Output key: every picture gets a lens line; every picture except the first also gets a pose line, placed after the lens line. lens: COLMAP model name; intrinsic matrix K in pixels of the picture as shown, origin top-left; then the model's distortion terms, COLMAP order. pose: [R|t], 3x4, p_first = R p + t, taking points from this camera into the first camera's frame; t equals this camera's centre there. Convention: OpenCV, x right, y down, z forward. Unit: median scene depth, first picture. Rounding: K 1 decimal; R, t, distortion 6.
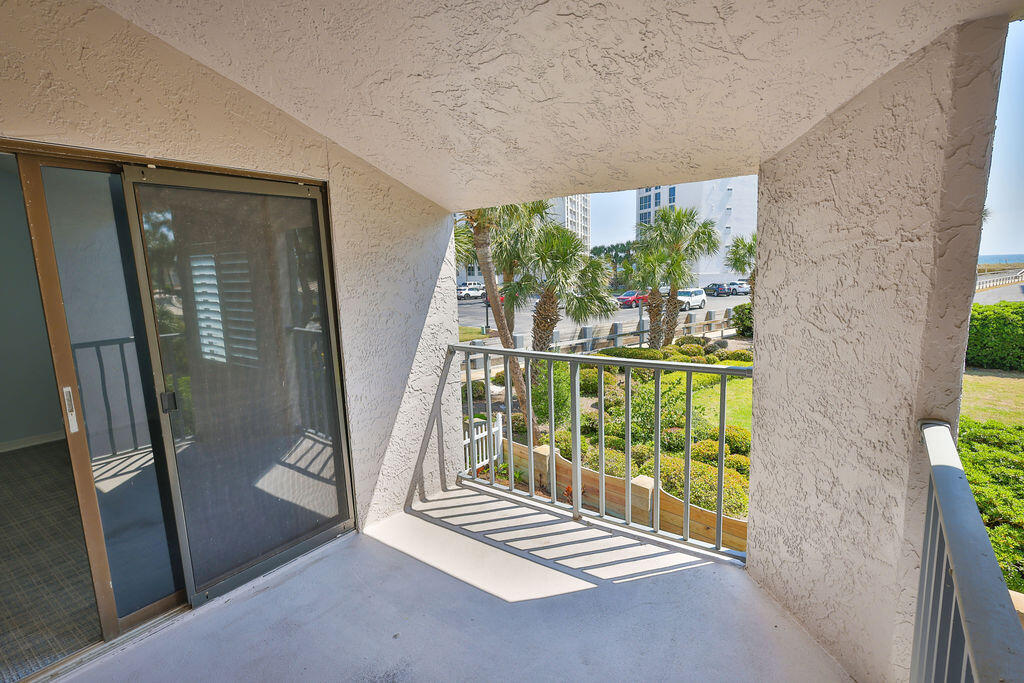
lens RADIAL K [[491.8, 0, 516.5], [0, 491.8, 344.6], [0, 0, 1]] dist [-0.001872, 0.001577]
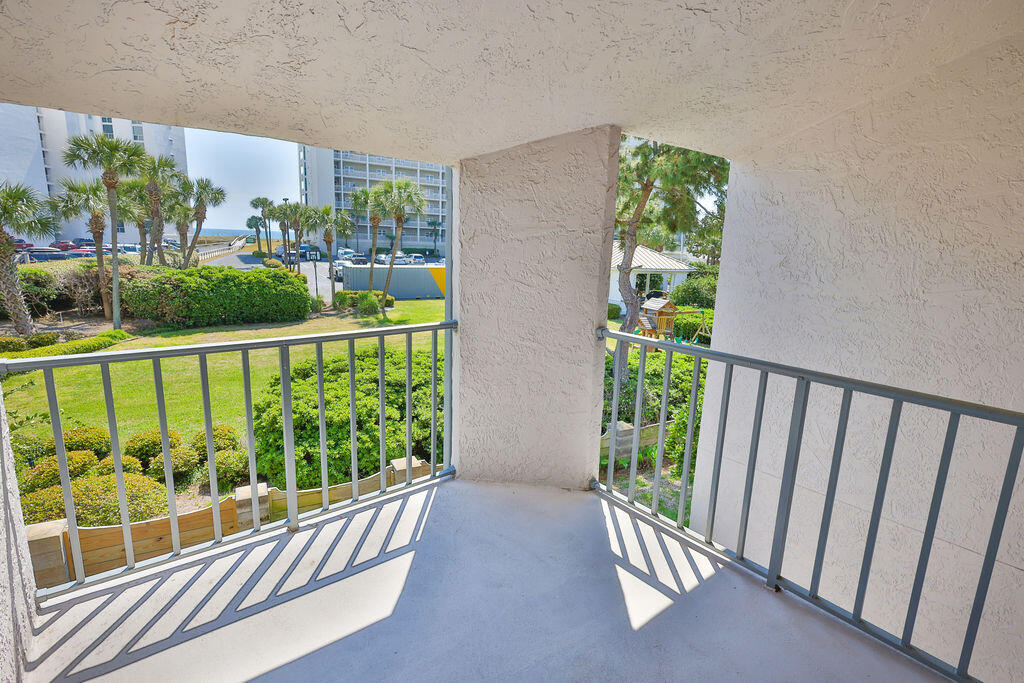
lens RADIAL K [[491.8, 0, 515.7], [0, 491.8, 339.7], [0, 0, 1]] dist [-0.001872, 0.001577]
pose [[0.274759, -0.151147, 0.949559, -0.588551], [0.100645, 0.986663, 0.127931, -0.043749], [-0.956231, 0.060418, 0.286307, 0.415931]]
